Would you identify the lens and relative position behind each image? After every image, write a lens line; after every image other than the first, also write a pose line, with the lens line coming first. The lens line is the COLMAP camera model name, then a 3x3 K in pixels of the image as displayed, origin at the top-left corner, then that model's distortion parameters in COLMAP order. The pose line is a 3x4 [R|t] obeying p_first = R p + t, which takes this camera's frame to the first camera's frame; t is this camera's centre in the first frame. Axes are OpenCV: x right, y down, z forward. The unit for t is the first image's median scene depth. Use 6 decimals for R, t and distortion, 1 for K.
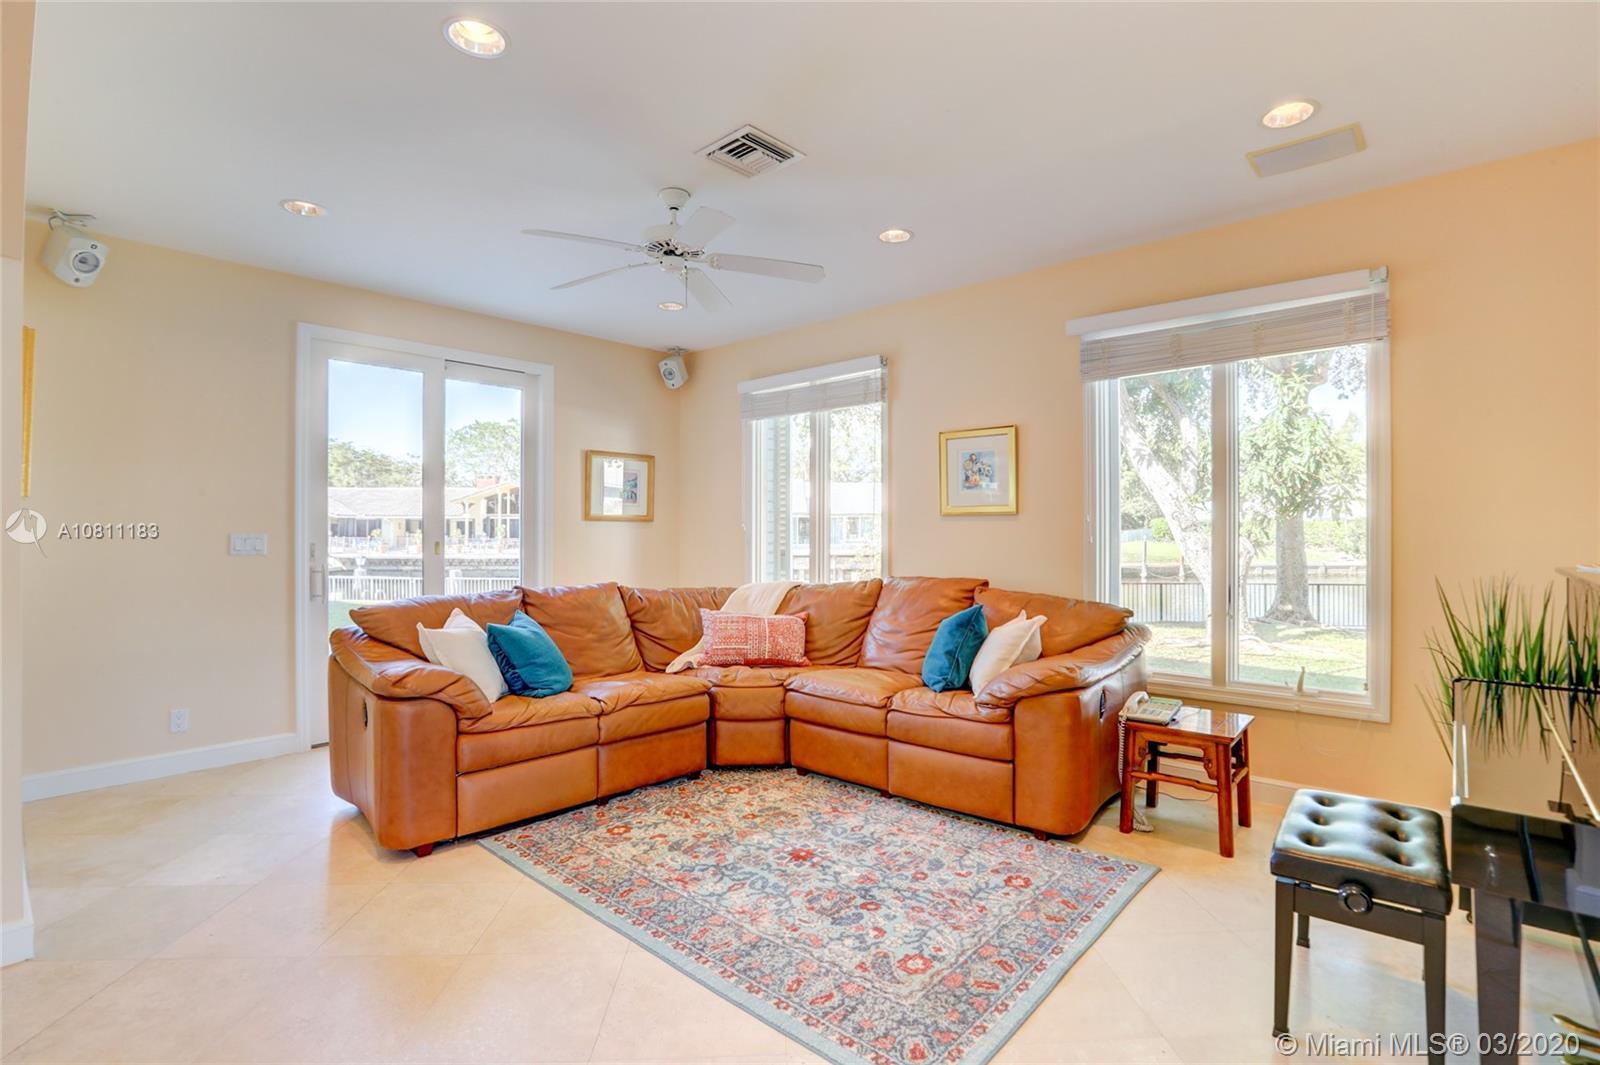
lens RADIAL K [[744.7, 0, 813.4], [0, 744.7, 535.8], [0, 0, 1]] dist [-0.039624, 0.008251]
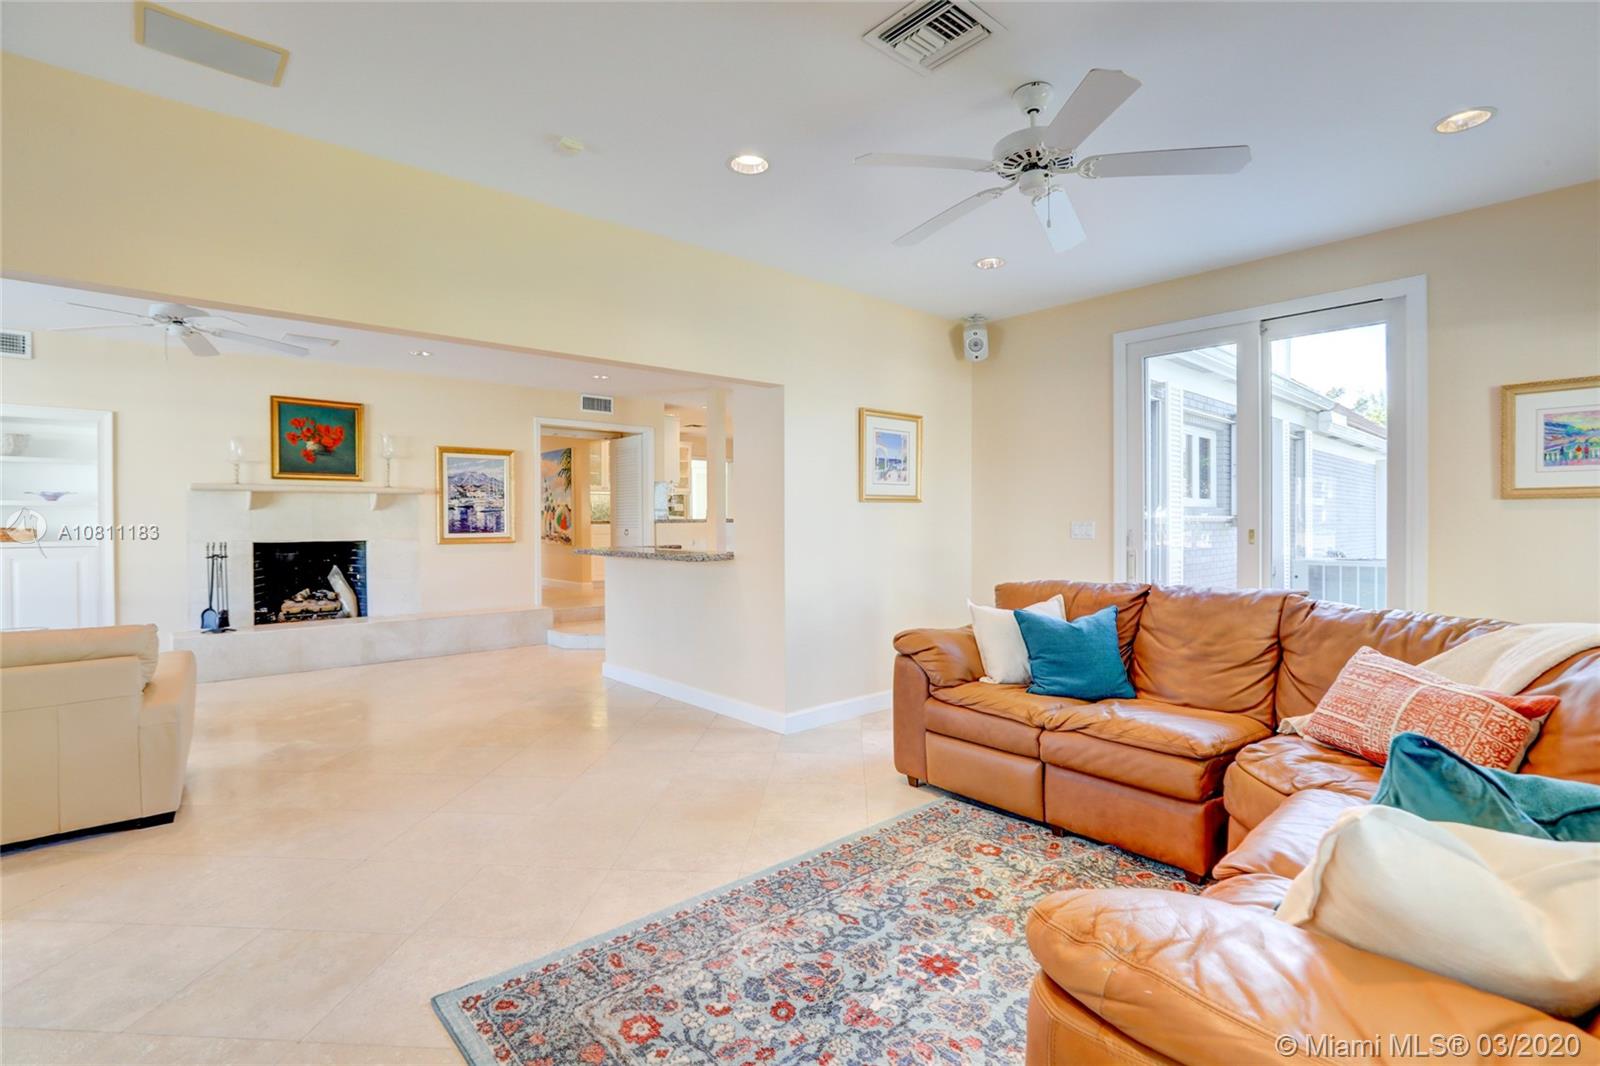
lens RADIAL K [[744.7, 0, 810.8], [0, 744.7, 534.8], [0, 0, 1]] dist [-0.039624, 0.008251]
pose [[-0.102320, 0.014533, -0.994645, 0.709830], [0.001292, 0.999894, 0.014477, 0.001213], [0.994751, 0.000196, -0.102328, 0.958649]]
